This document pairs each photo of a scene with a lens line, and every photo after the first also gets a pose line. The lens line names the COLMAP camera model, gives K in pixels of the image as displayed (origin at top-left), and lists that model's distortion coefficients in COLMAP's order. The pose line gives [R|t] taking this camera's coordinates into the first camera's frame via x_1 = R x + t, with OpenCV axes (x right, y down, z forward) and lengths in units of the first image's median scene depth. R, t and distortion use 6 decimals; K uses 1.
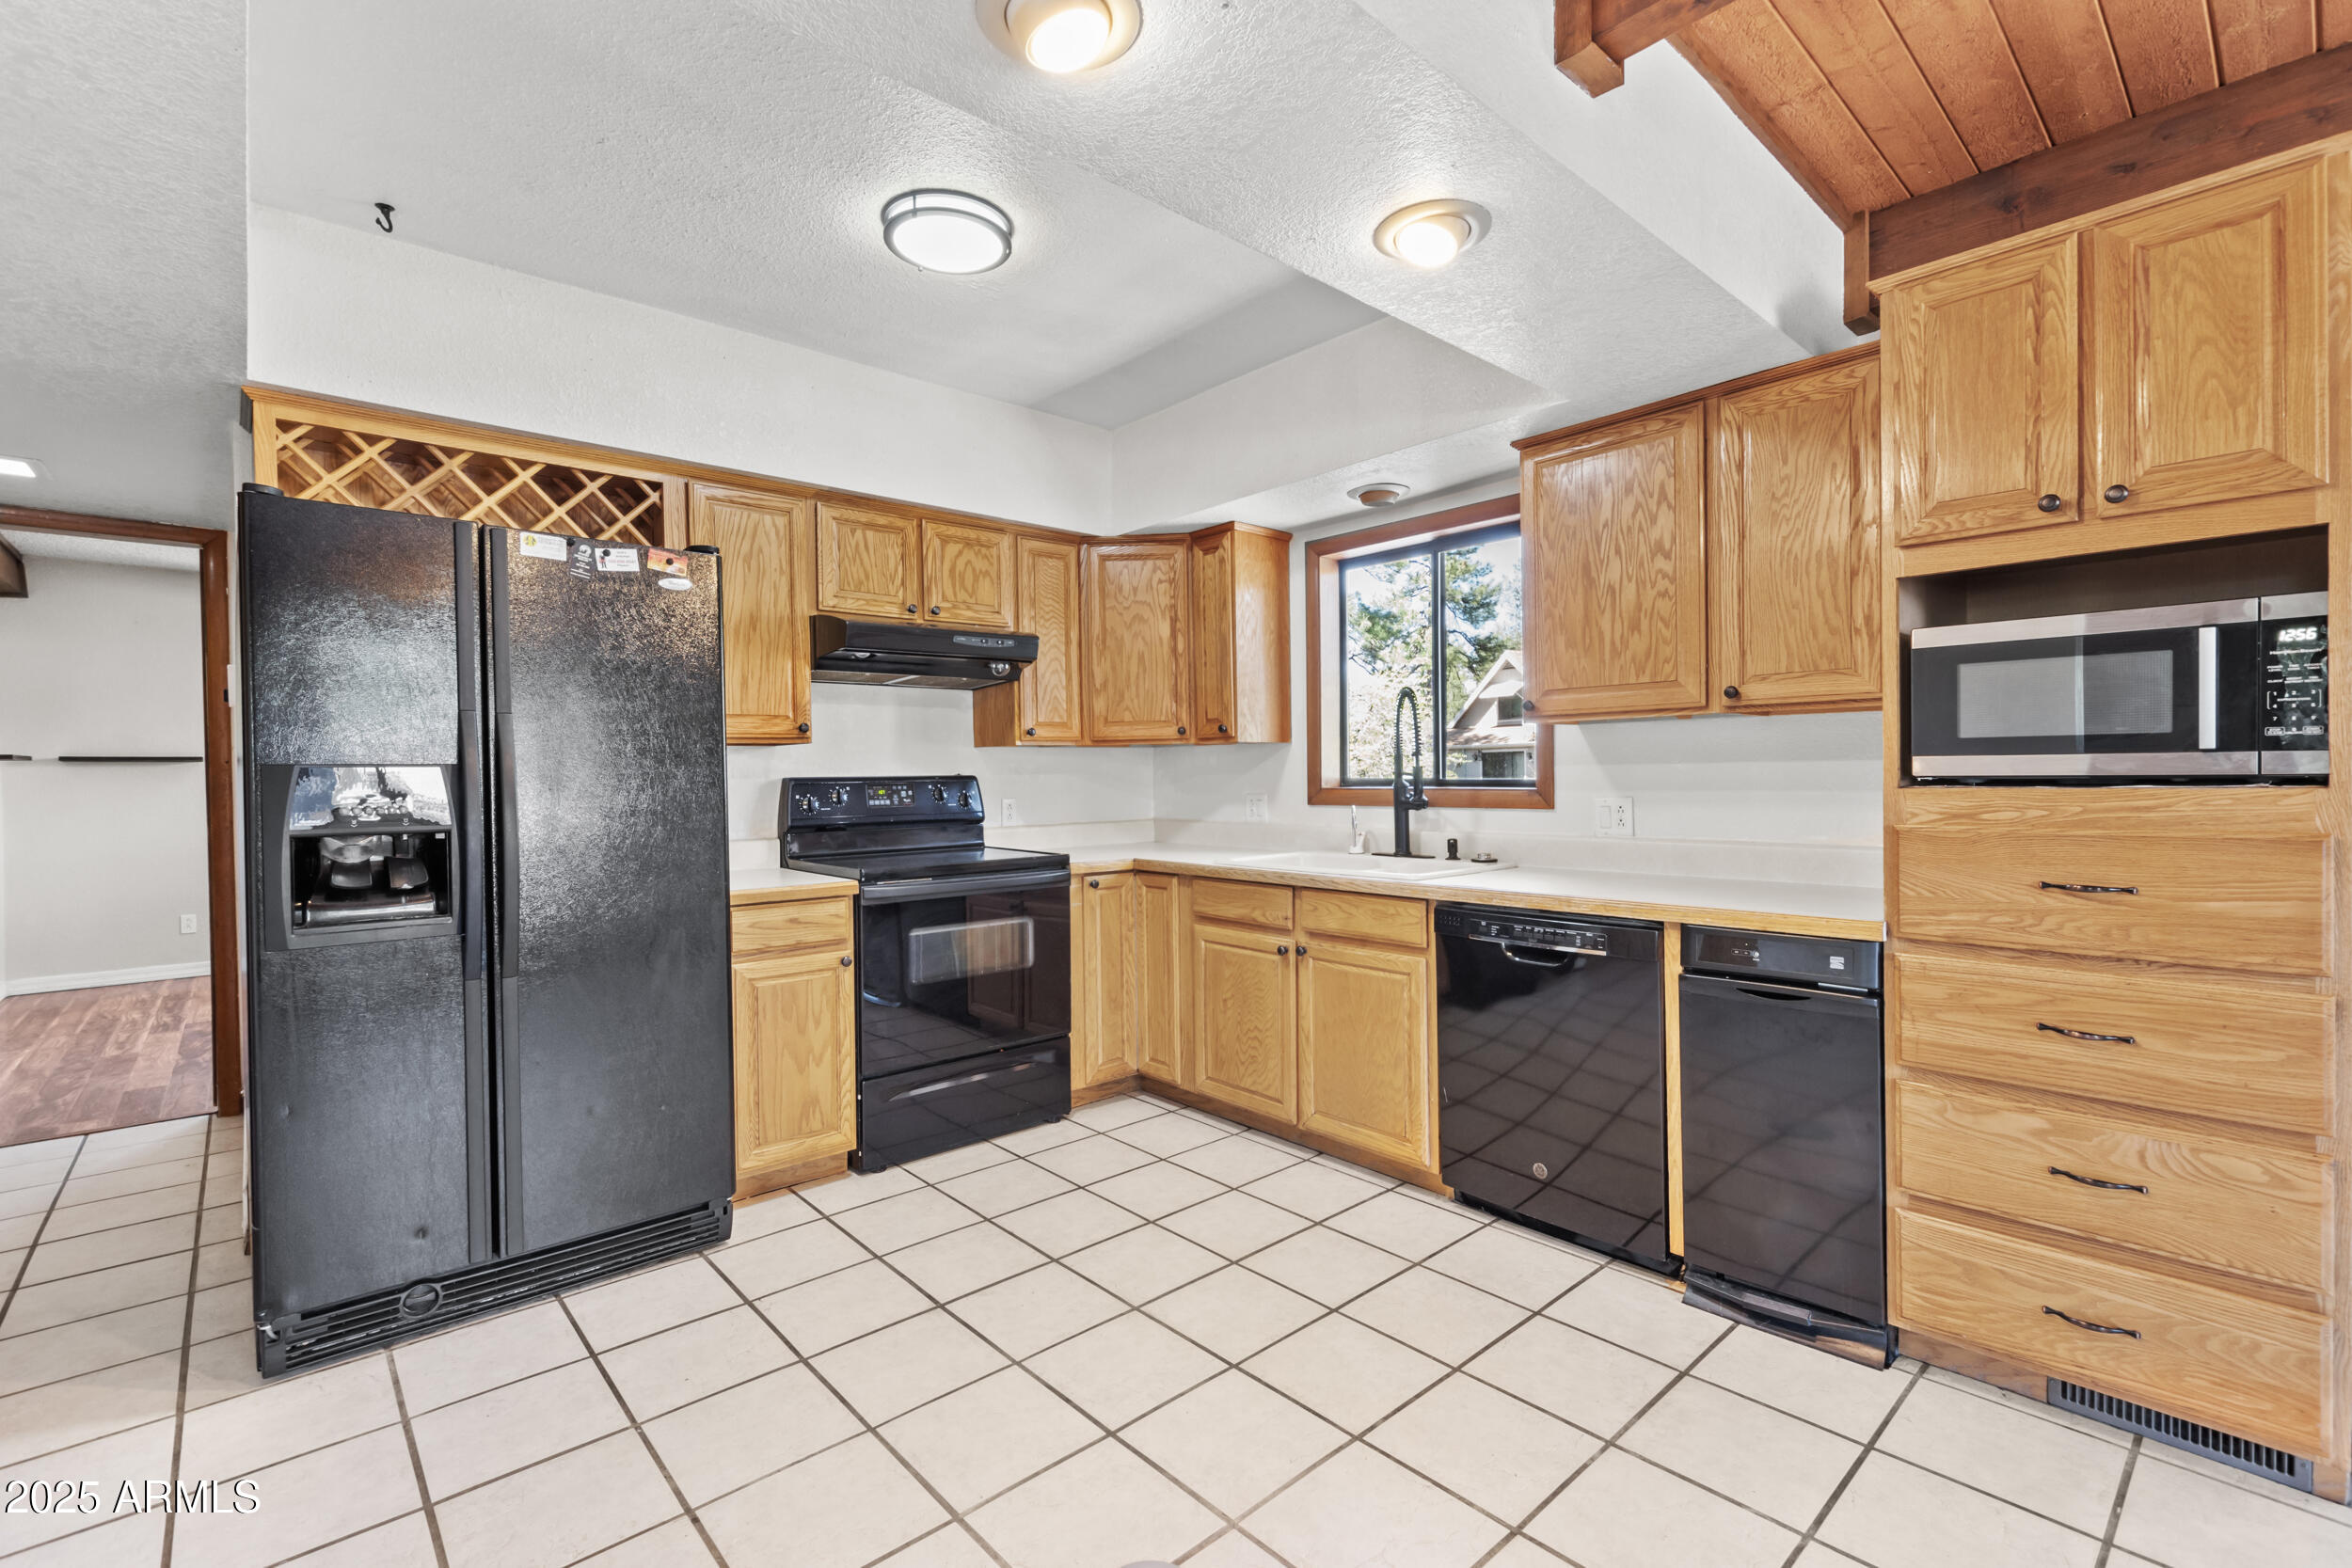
lens RADIAL K [[1035.4, 0, 1170.2], [0, 1035.4, 787.0], [0, 0, 1]] dist [0.001493, 0.000025]
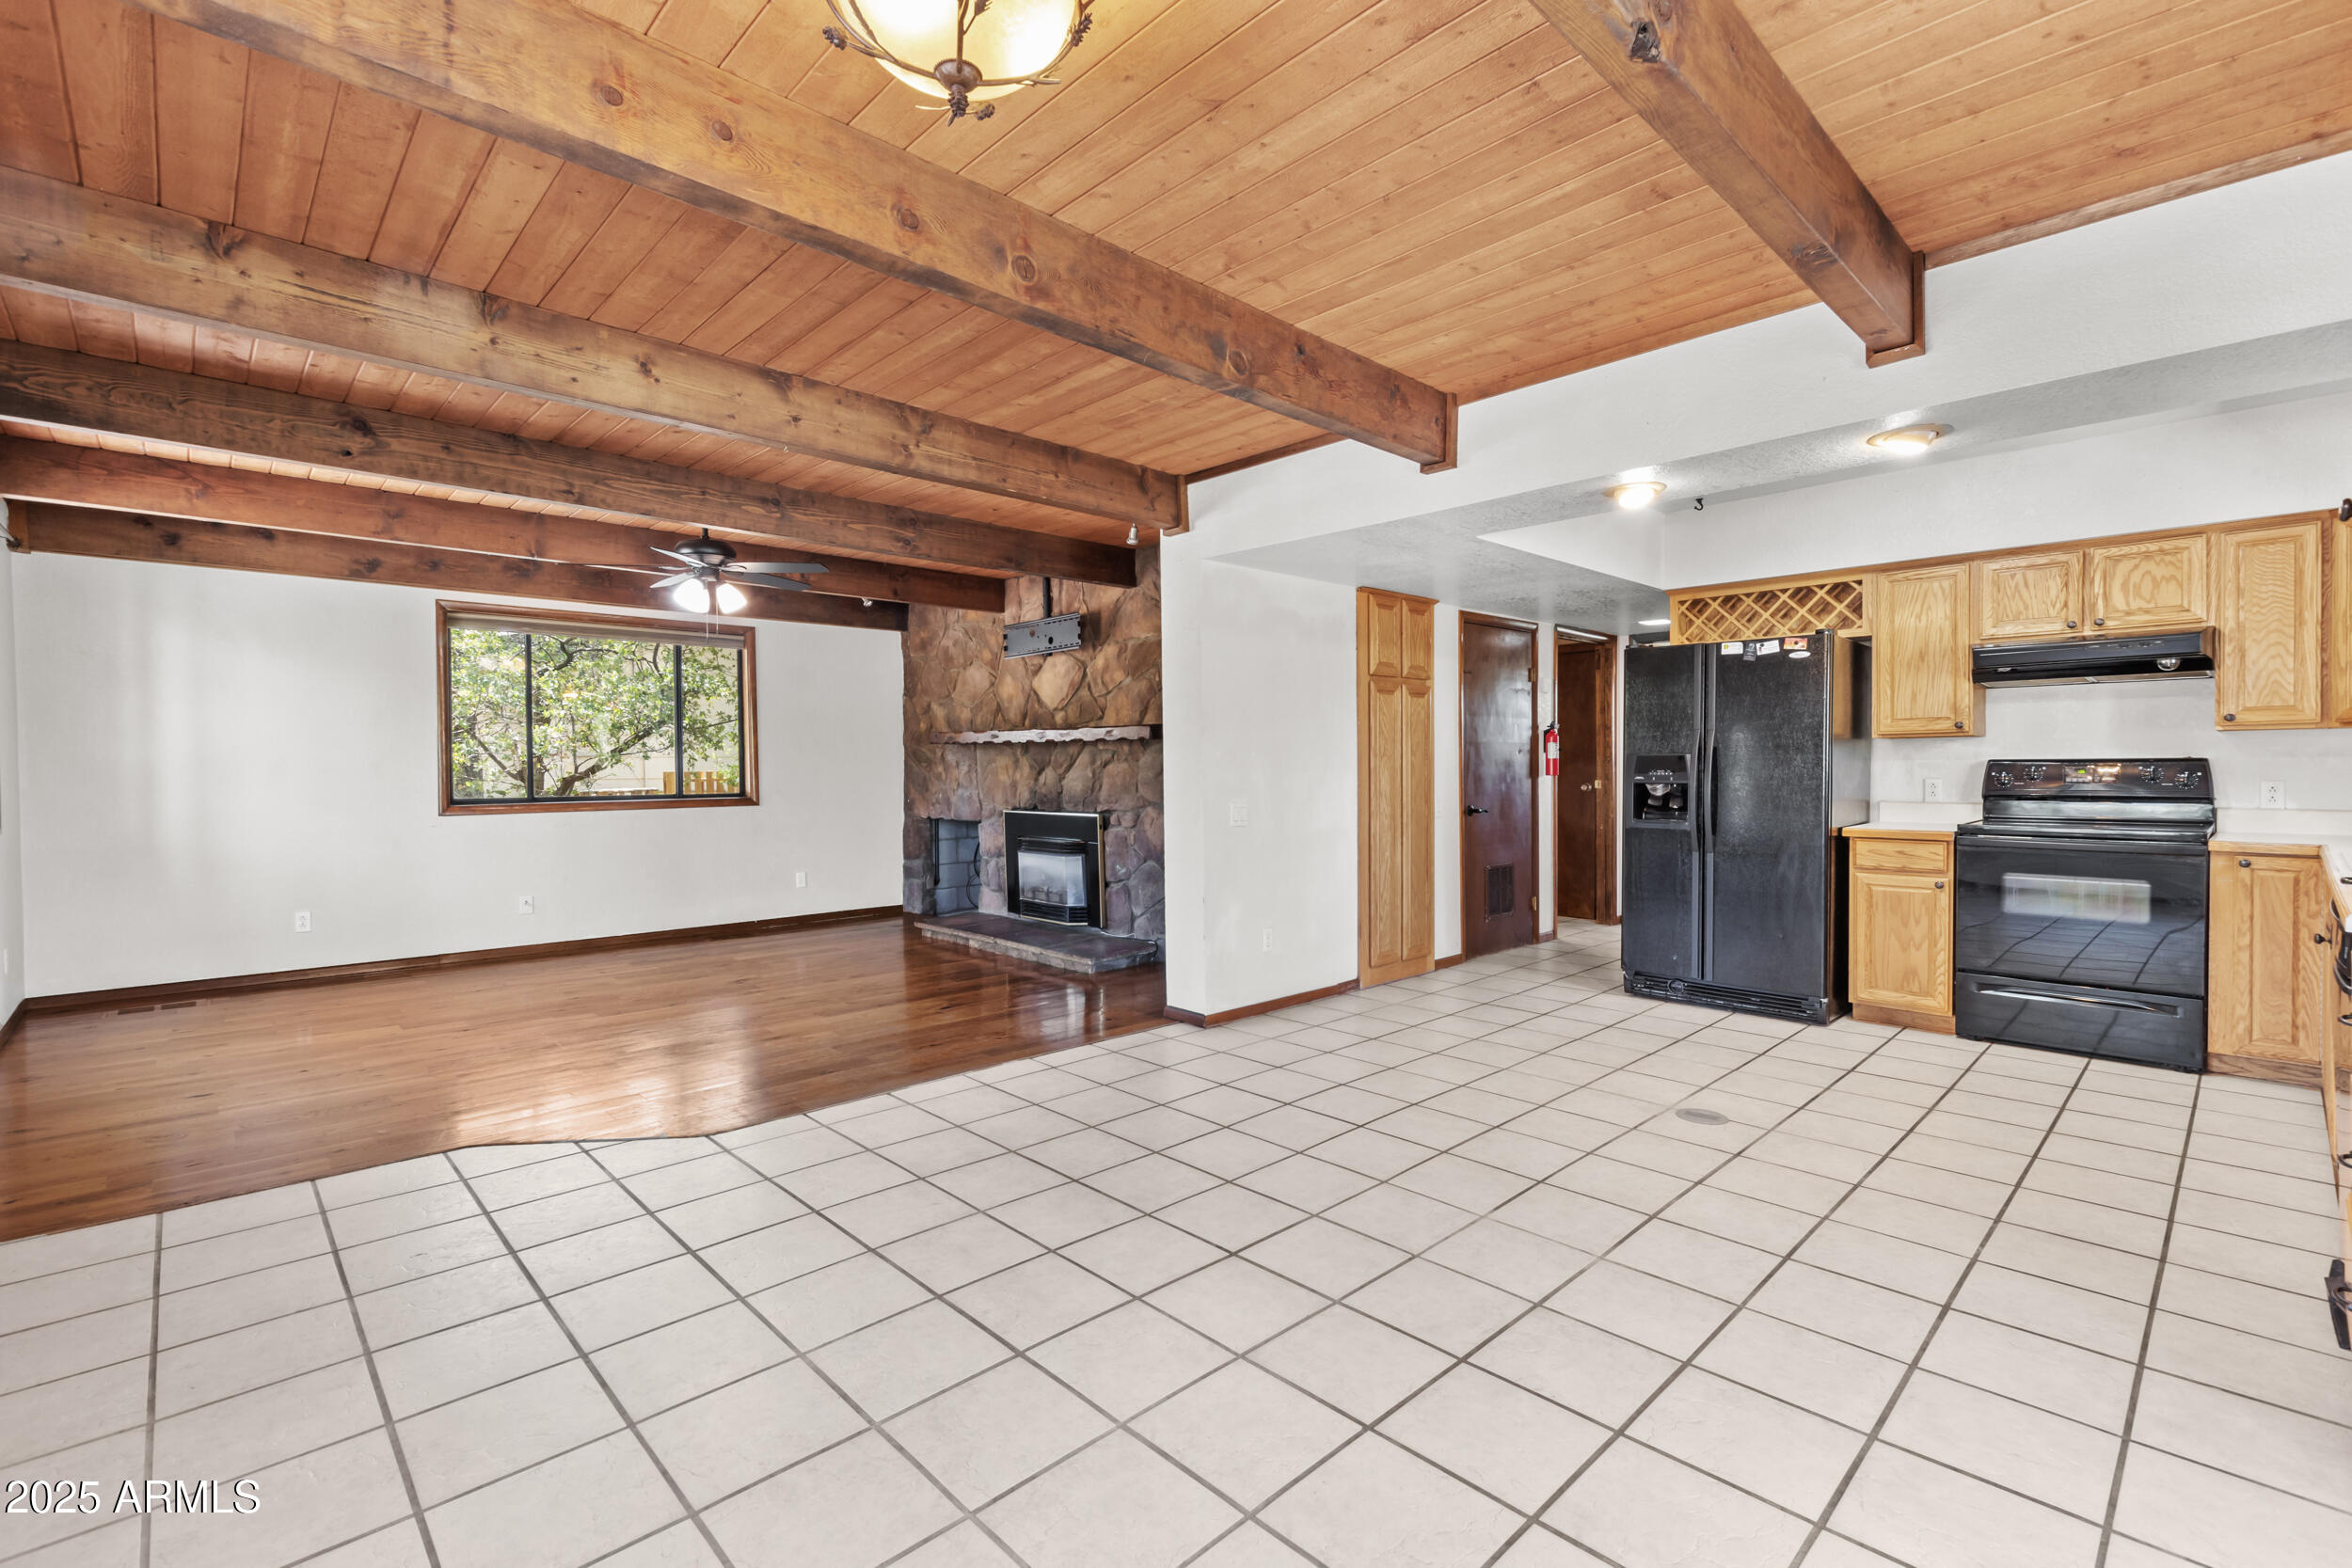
lens RADIAL K [[1038.9, 0, 1176.7], [0, 1038.9, 777.7], [0, 0, 1]] dist [0.001117, -0.000612]
pose [[0.024256, 0.023098, -0.999439, 1.056027], [-0.007264, 0.999711, 0.022928, -0.009802], [0.999679, 0.006704, 0.024417, -0.112701]]
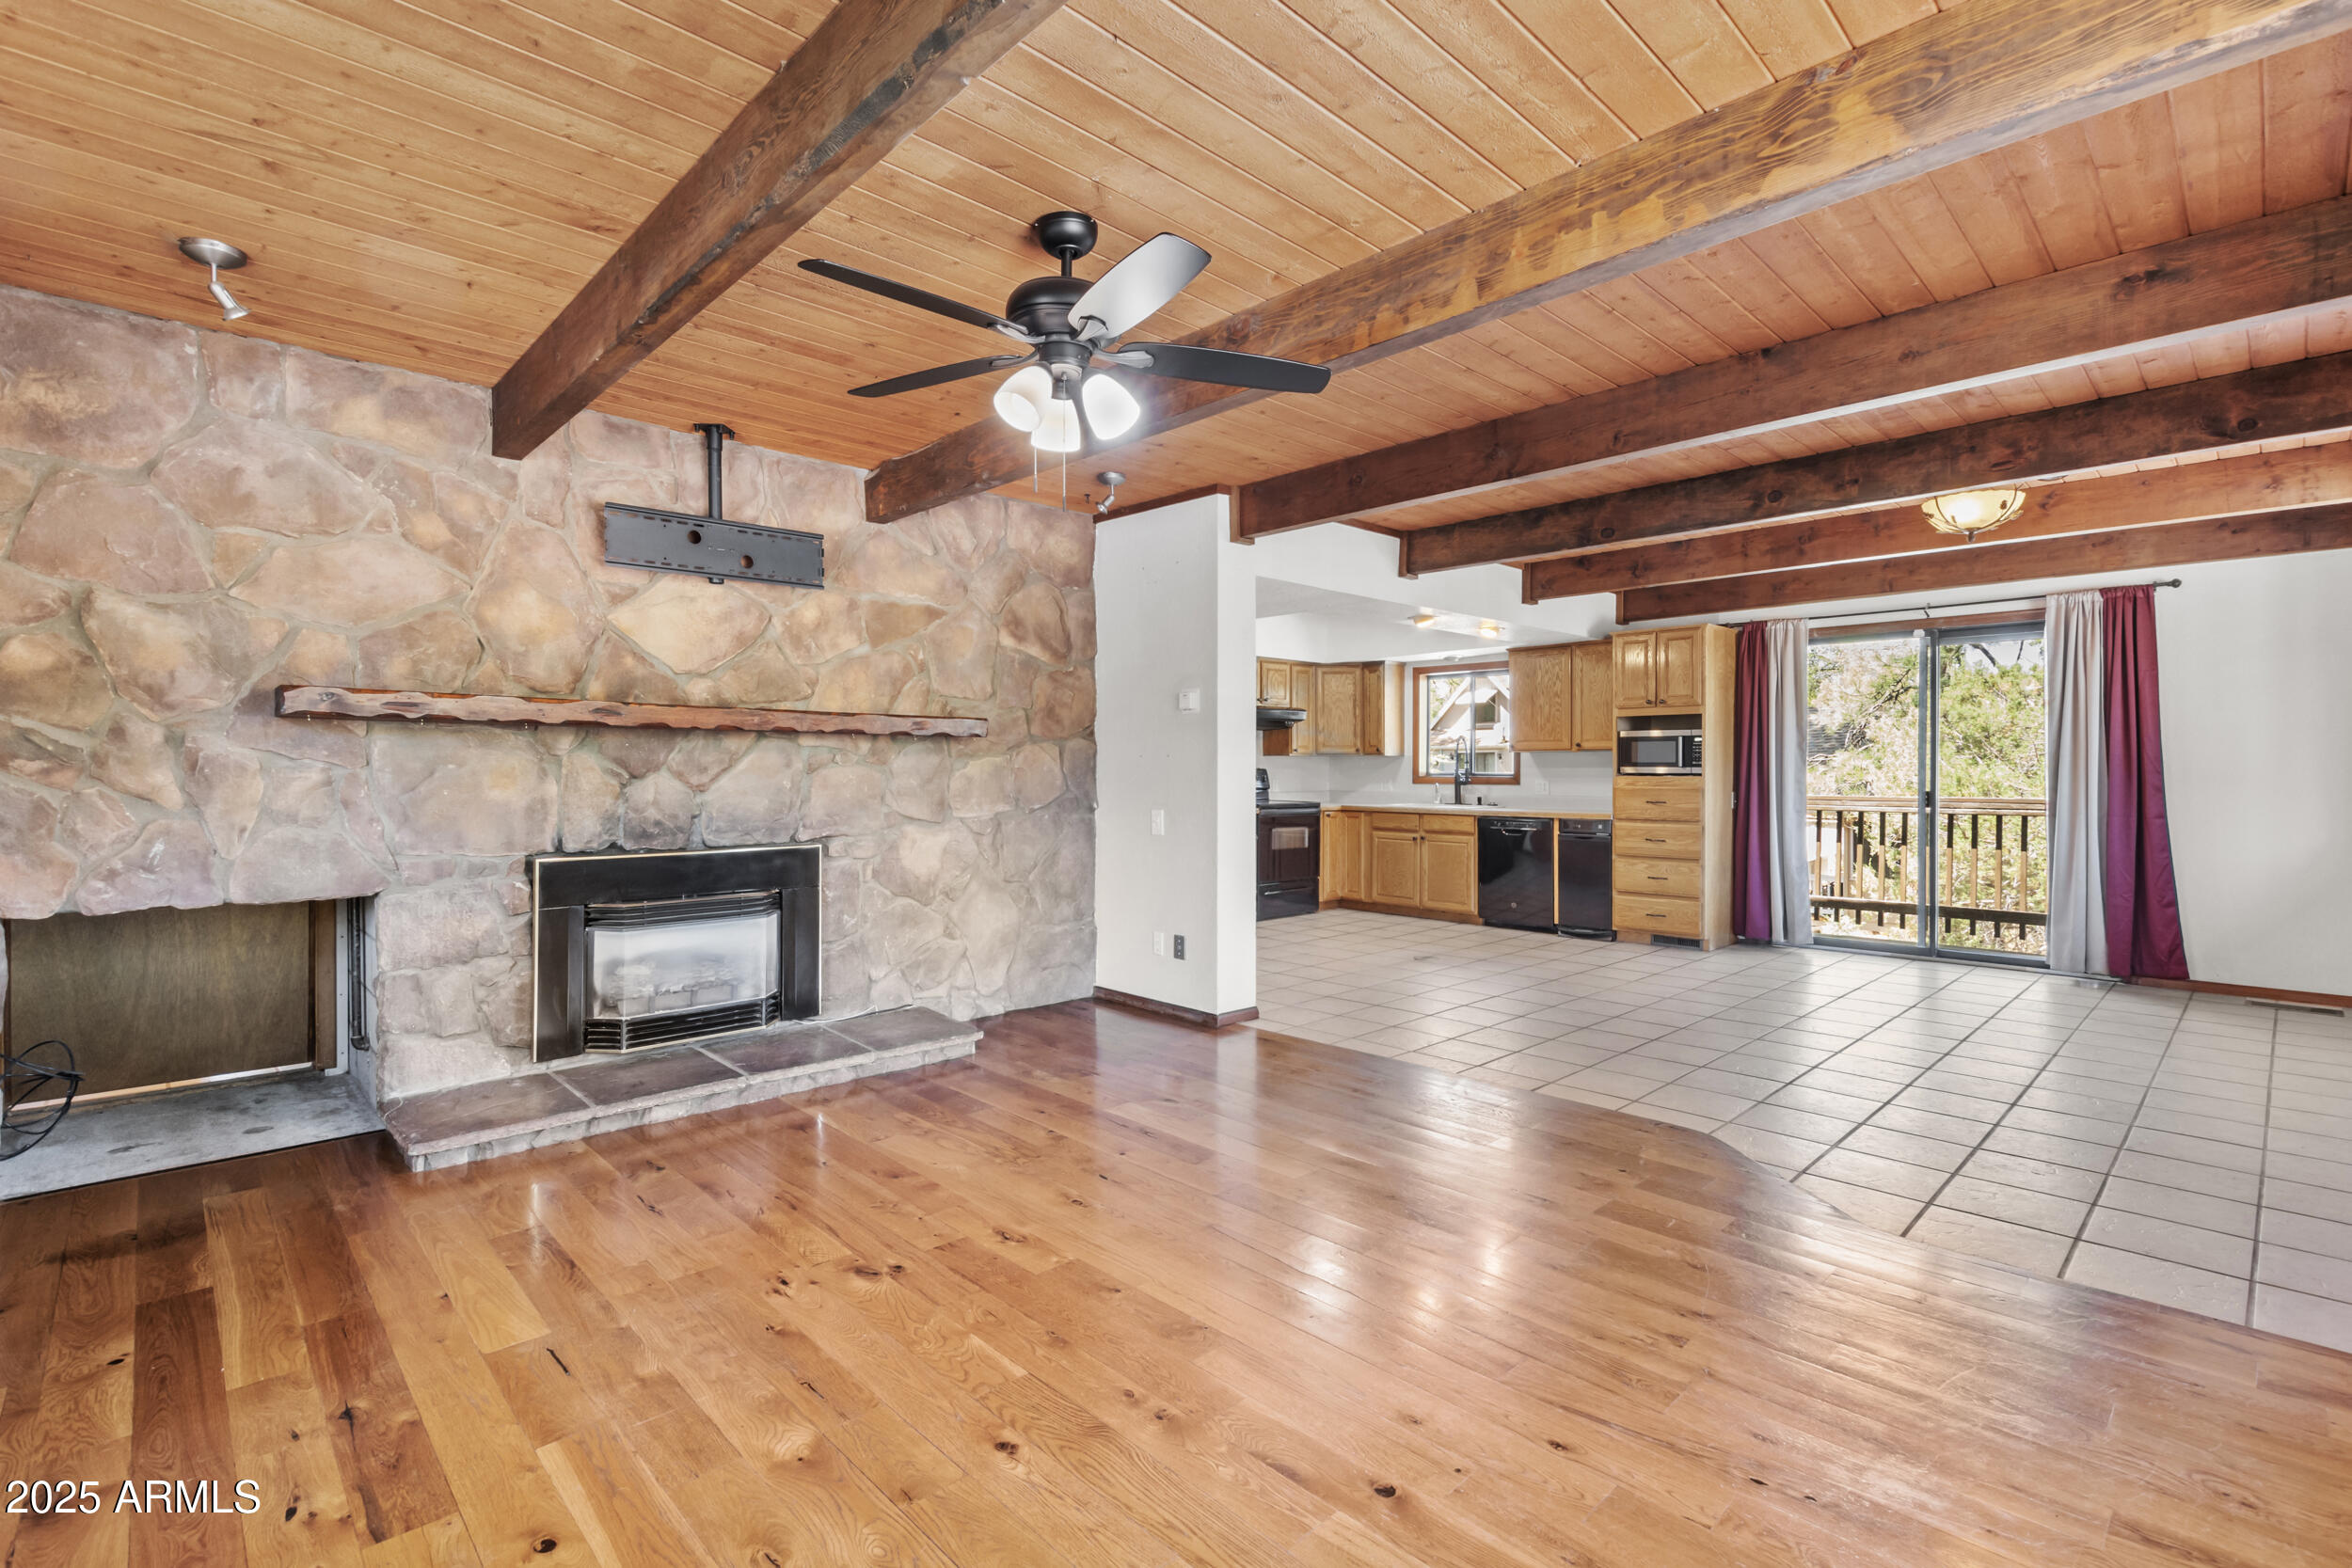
lens RADIAL K [[1038.9, 0, 1176.7], [0, 1038.9, 777.7], [0, 0, 1]] dist [0.001117, -0.000612]
pose [[0.999132, 0.012479, 0.039743, -0.616760], [-0.012366, 0.999919, -0.003079, 0.023177], [-0.039778, 0.002585, 0.999205, -1.633947]]
